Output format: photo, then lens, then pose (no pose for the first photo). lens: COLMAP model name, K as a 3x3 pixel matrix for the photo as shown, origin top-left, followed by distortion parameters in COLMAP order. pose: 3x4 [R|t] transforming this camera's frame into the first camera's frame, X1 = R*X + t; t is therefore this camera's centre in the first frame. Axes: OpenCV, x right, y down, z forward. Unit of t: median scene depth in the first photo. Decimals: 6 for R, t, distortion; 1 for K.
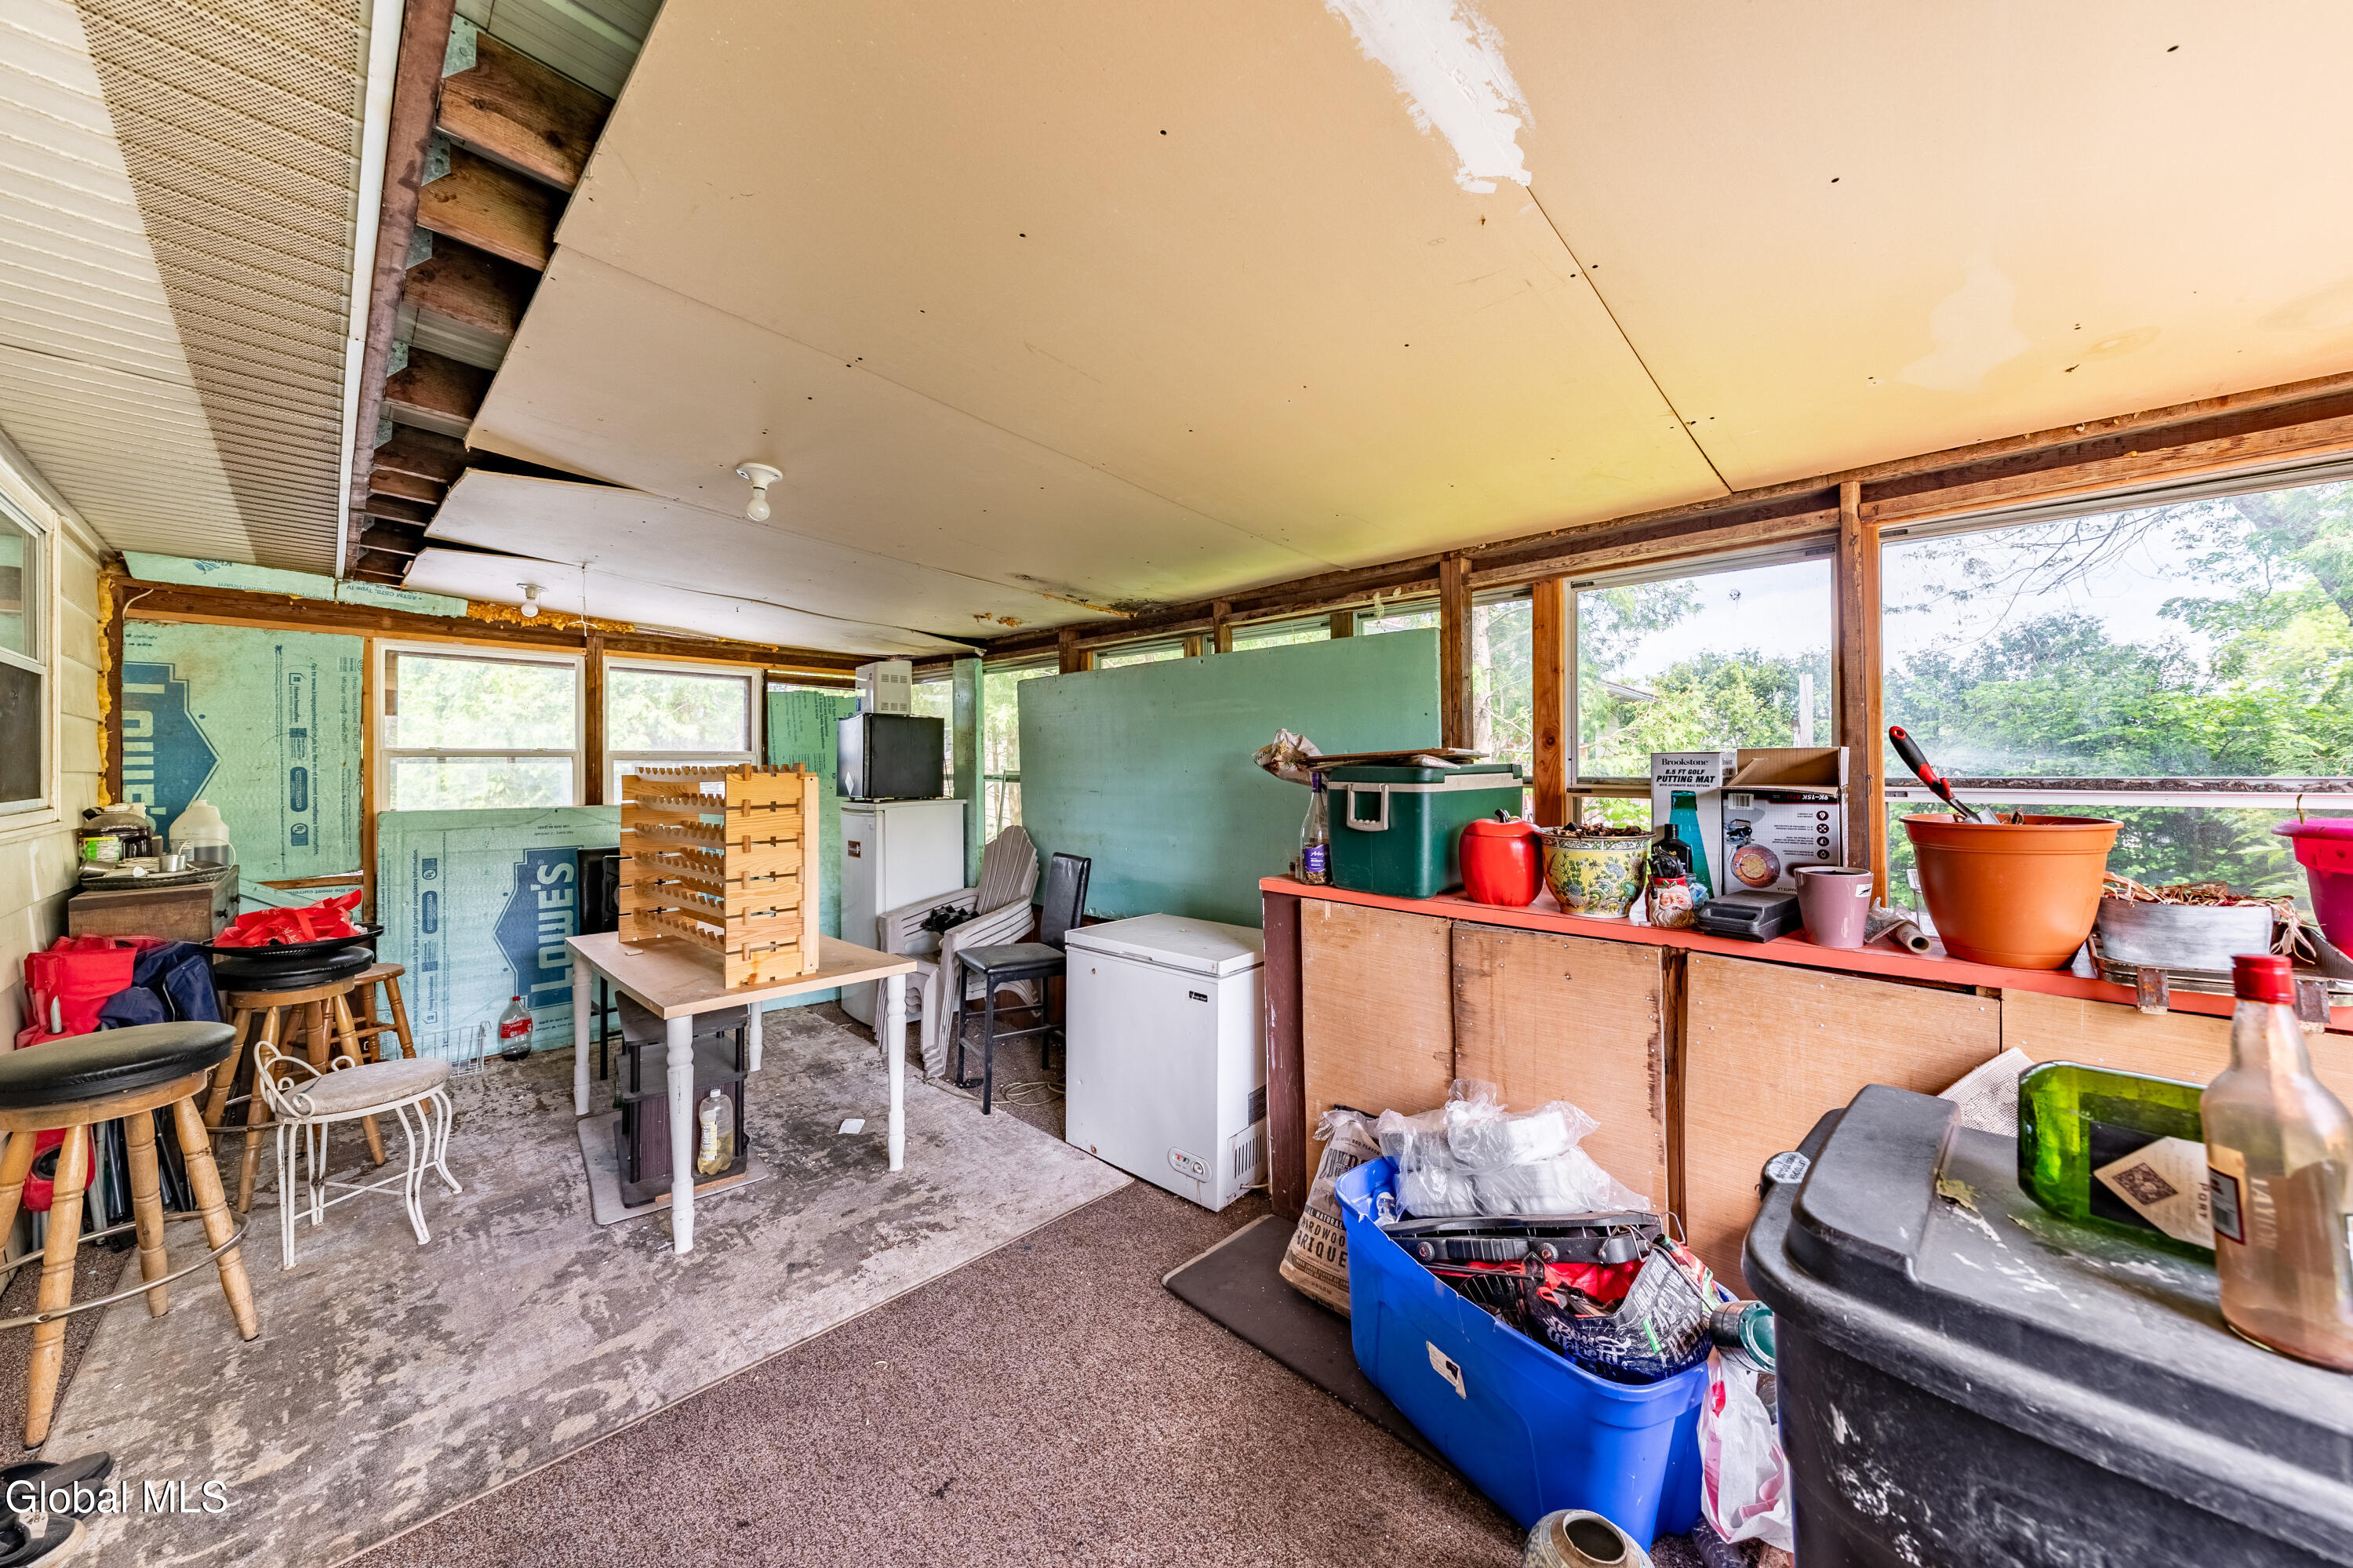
lens RADIAL K [[806.2, 0, 1182.2], [0, 806.2, 757.7], [0, 0, 1]] dist [-0.000458, -0.000026]
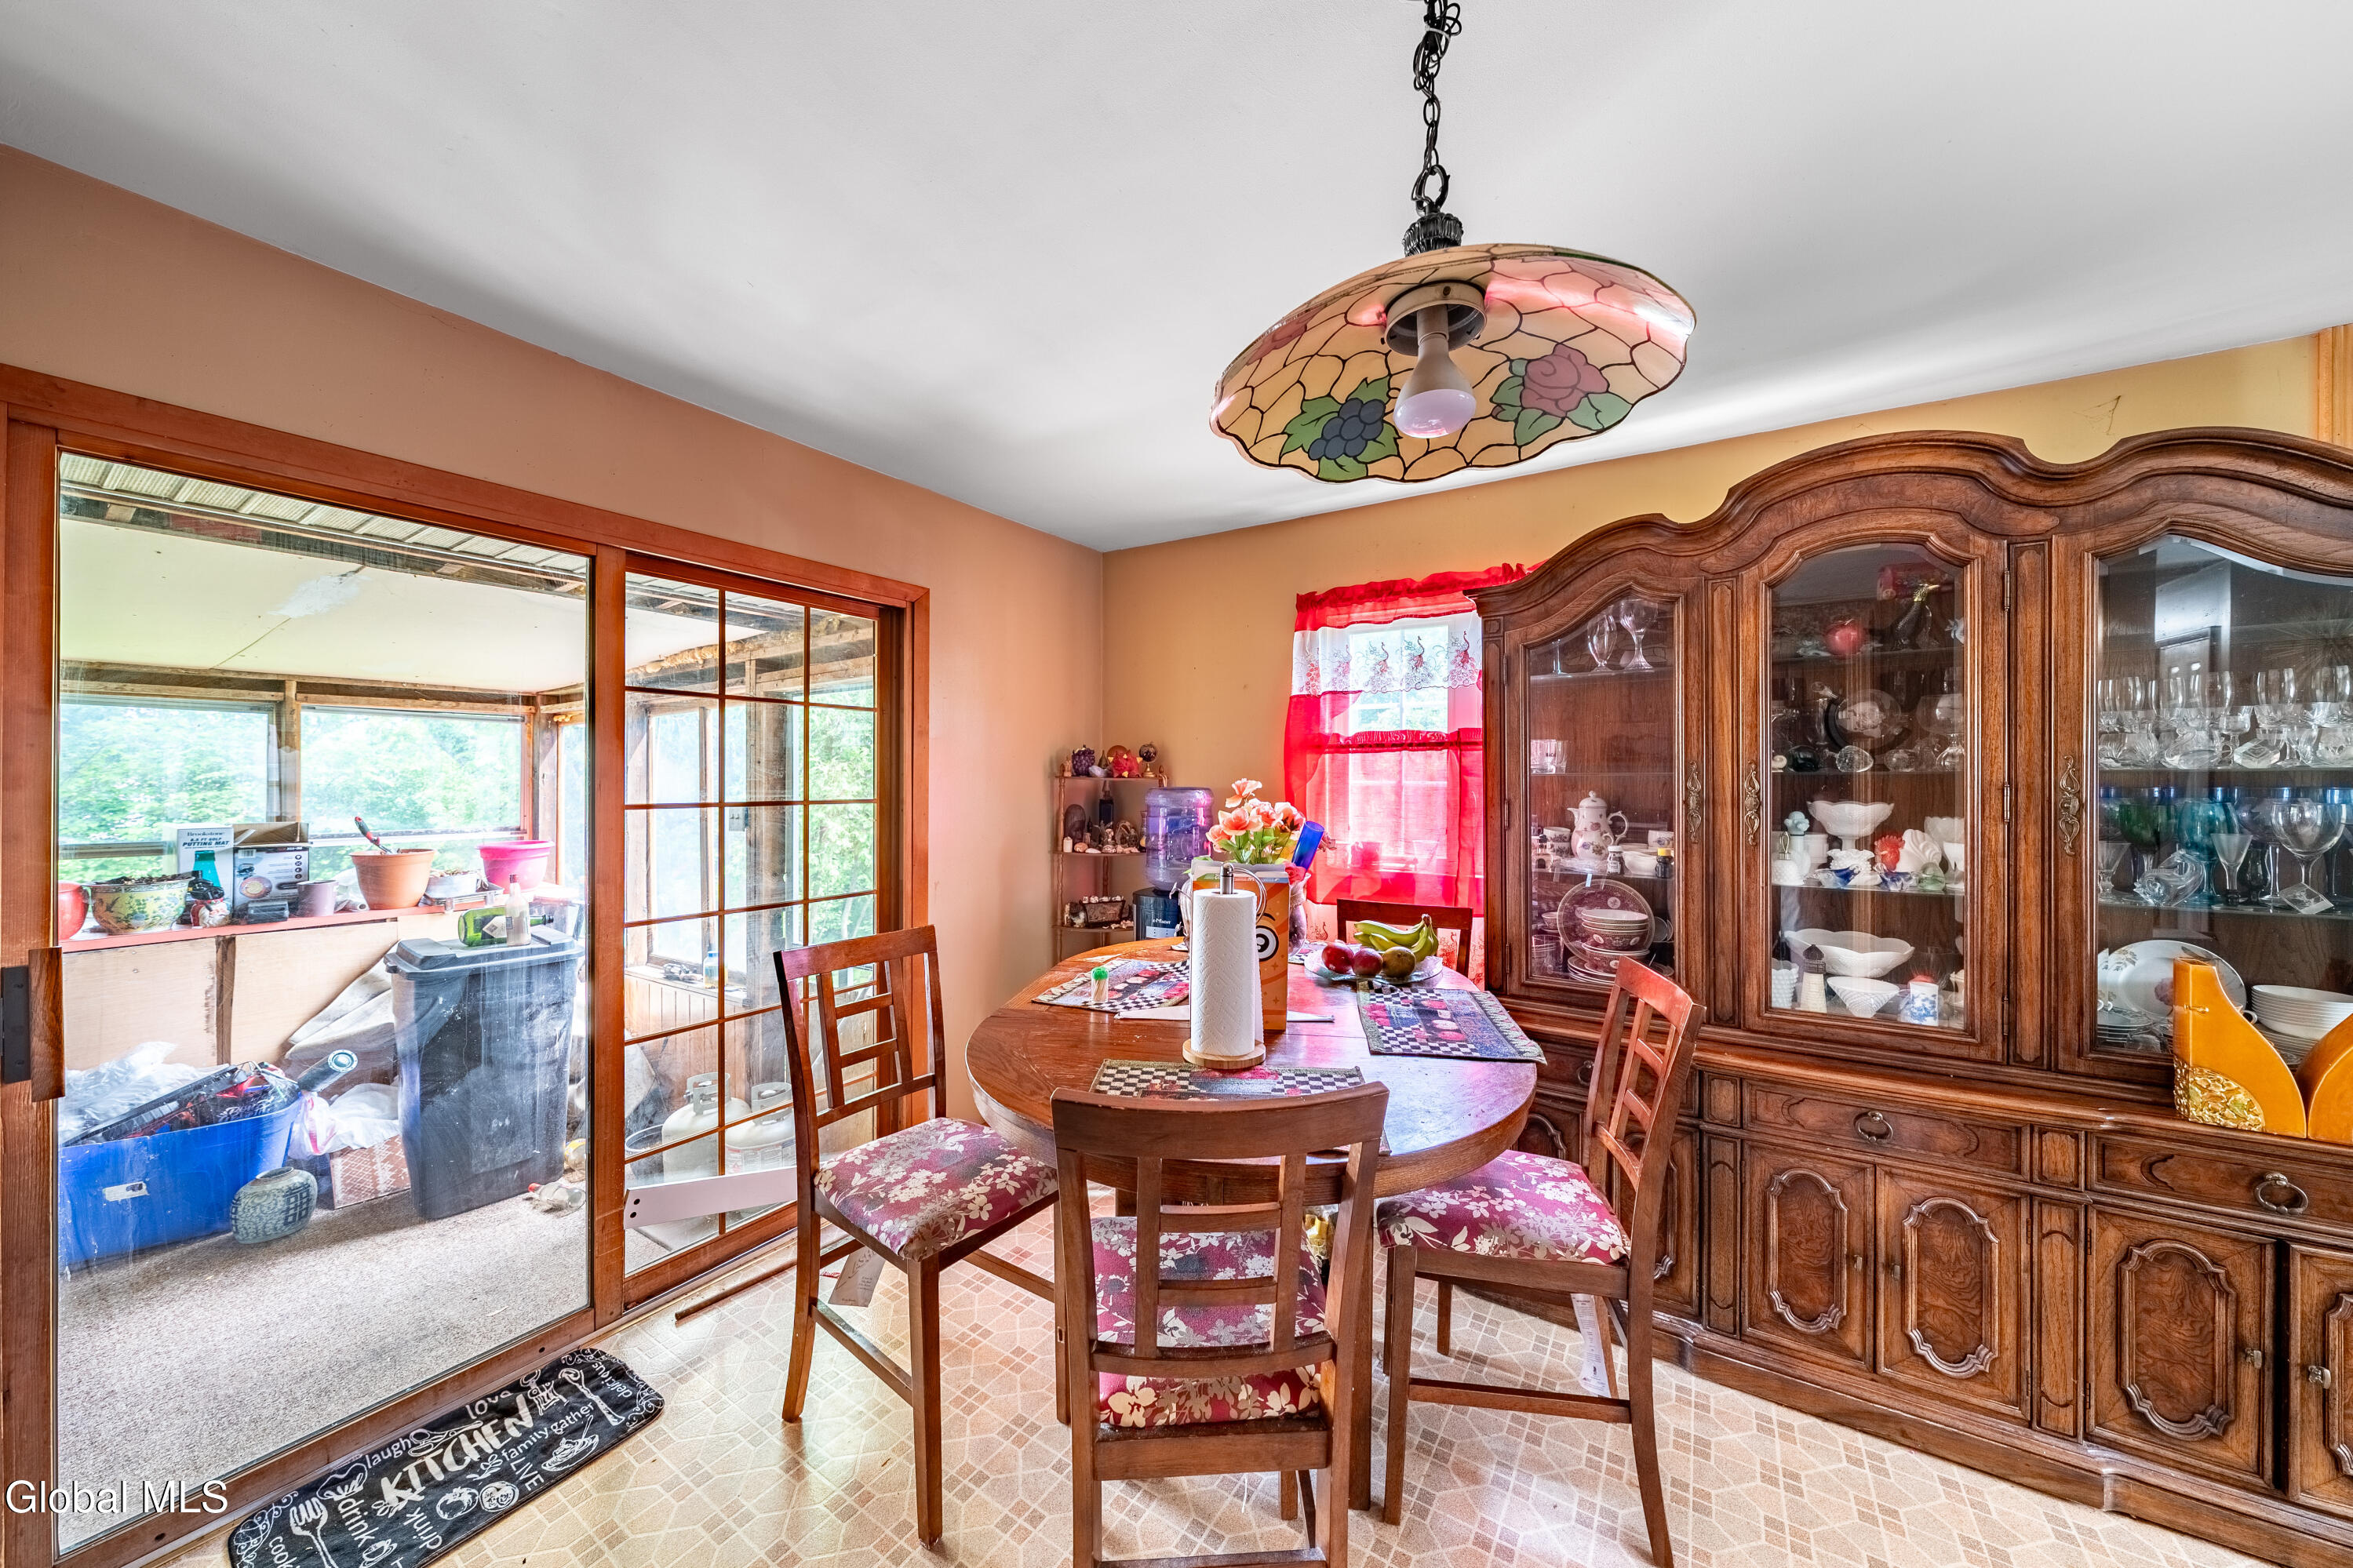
lens RADIAL K [[745.0, 0, 1176.5], [0, 745.0, 784.0], [0, 0, 1]] dist [-0.001042, -0.000104]
pose [[-0.224083, 0.005615, 0.974554, -1.483183], [-0.014836, 0.999848, -0.009172, -0.124379], [-0.974457, -0.016514, -0.223966, -0.712078]]
